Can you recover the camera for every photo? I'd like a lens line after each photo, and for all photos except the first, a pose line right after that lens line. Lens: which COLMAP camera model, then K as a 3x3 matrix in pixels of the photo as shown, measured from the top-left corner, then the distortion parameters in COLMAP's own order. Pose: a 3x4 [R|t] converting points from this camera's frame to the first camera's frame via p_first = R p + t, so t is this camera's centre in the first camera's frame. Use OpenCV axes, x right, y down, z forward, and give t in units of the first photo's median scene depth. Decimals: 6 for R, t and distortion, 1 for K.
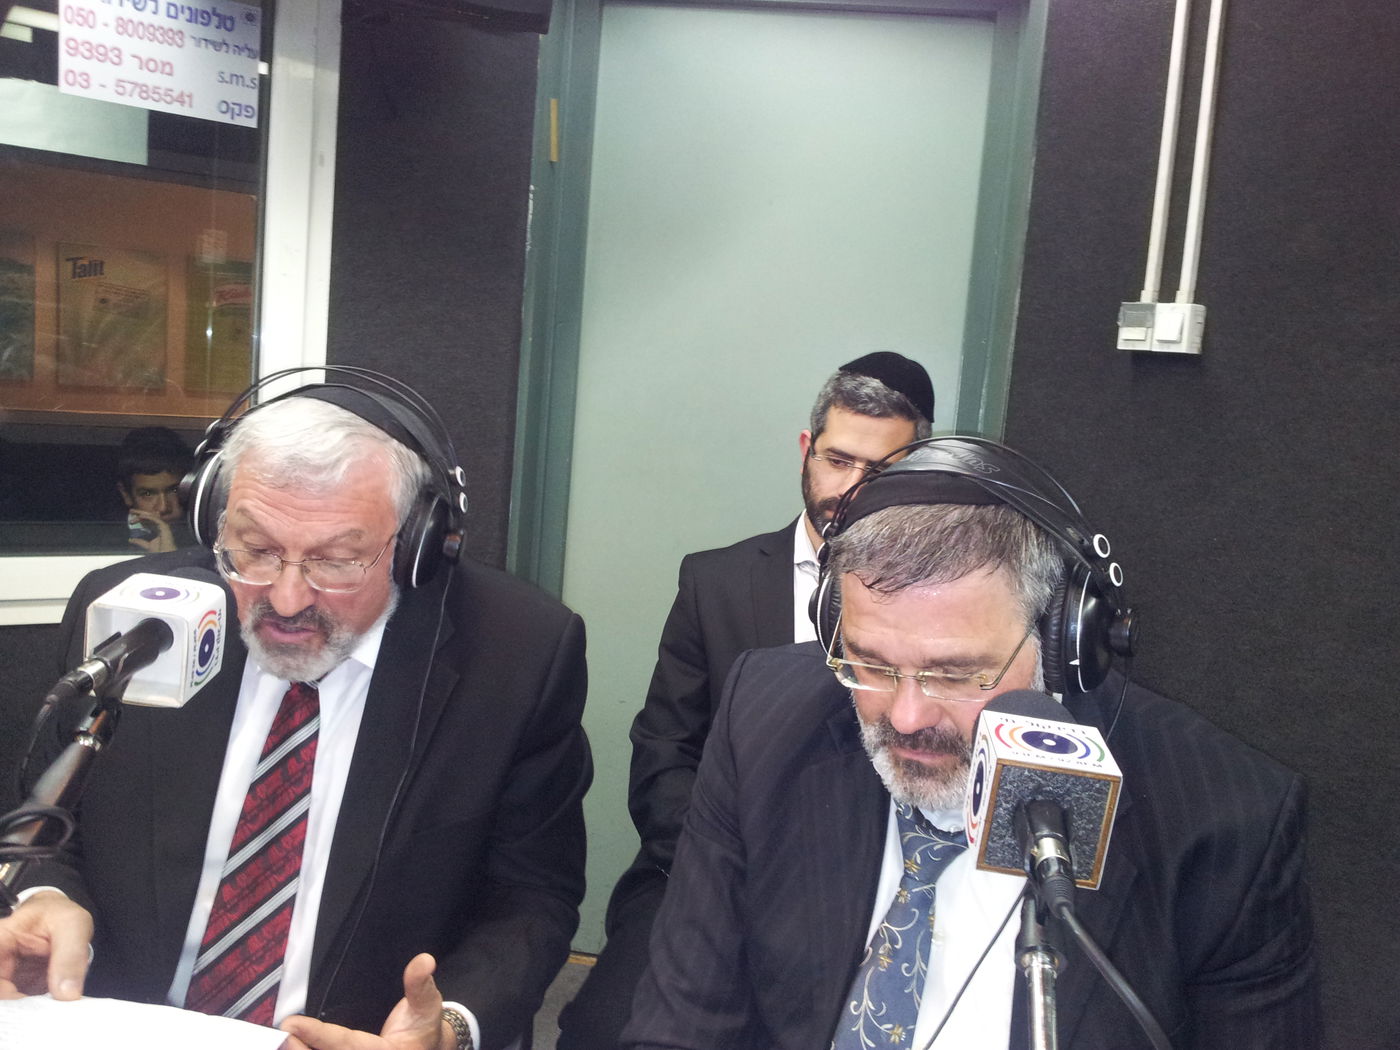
lens RADIAL K [[1276.2, 0, 705.6], [0, 1276.2, 514.4], [0, 0, 1]] dist [0.020638, -0.039519]
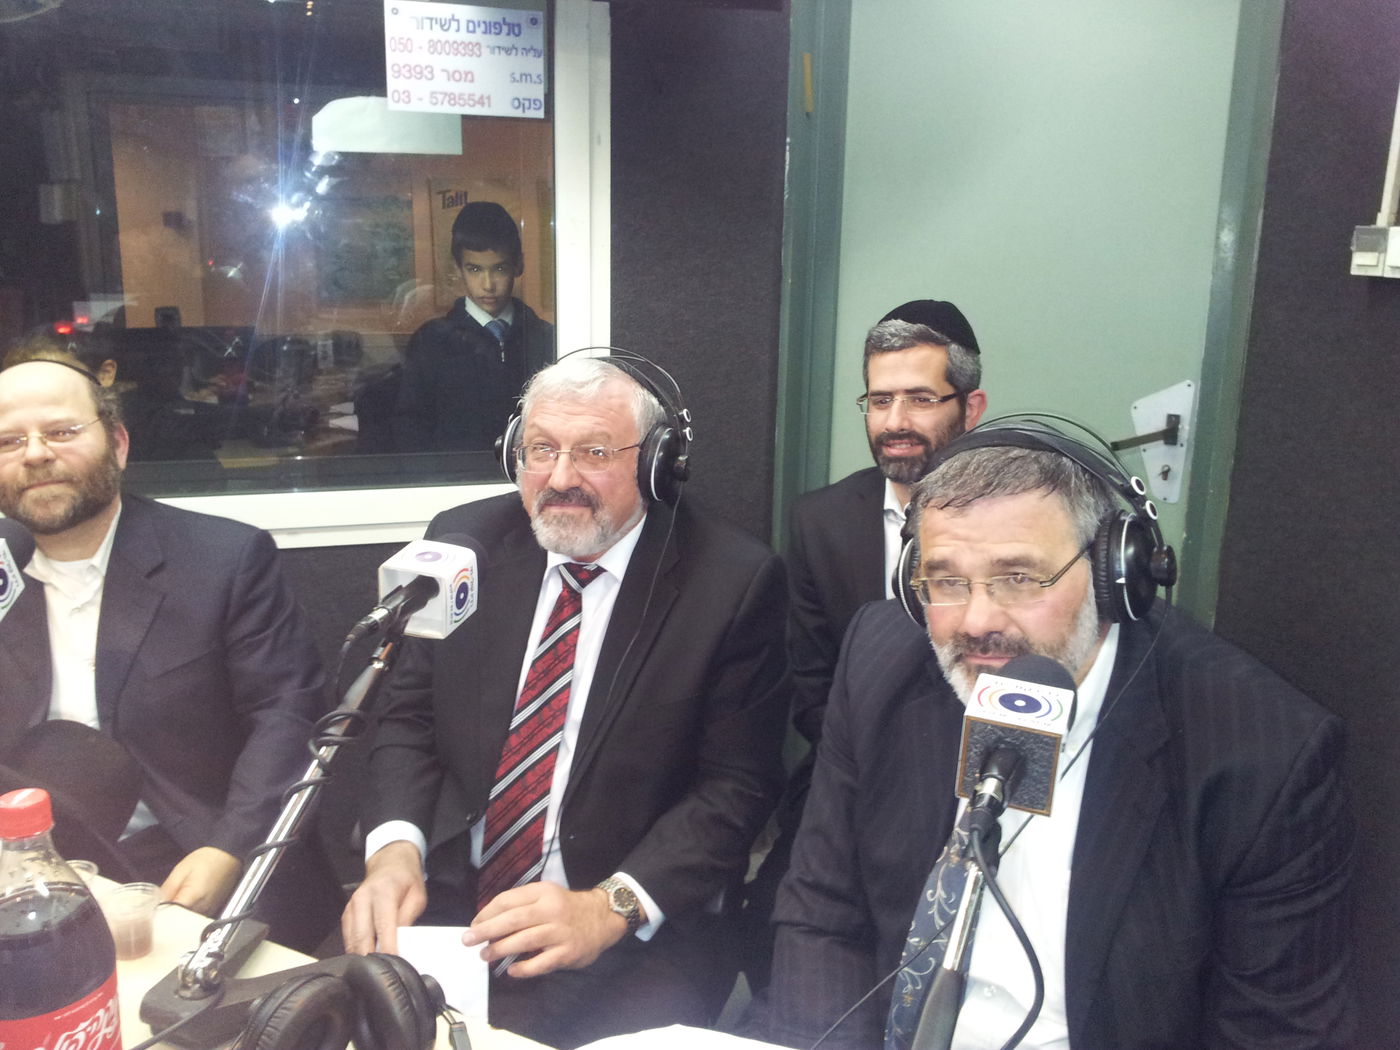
lens RADIAL K [[1276.2, 0, 694.0], [0, 1276.2, 522.8], [0, 0, 1]] dist [0.020638, -0.039519]
pose [[0.957670, 0.003315, -0.287849, 0.121826], [0.027304, 0.994379, 0.102294, -0.053585], [0.286570, -0.105823, 0.952197, -0.113353]]
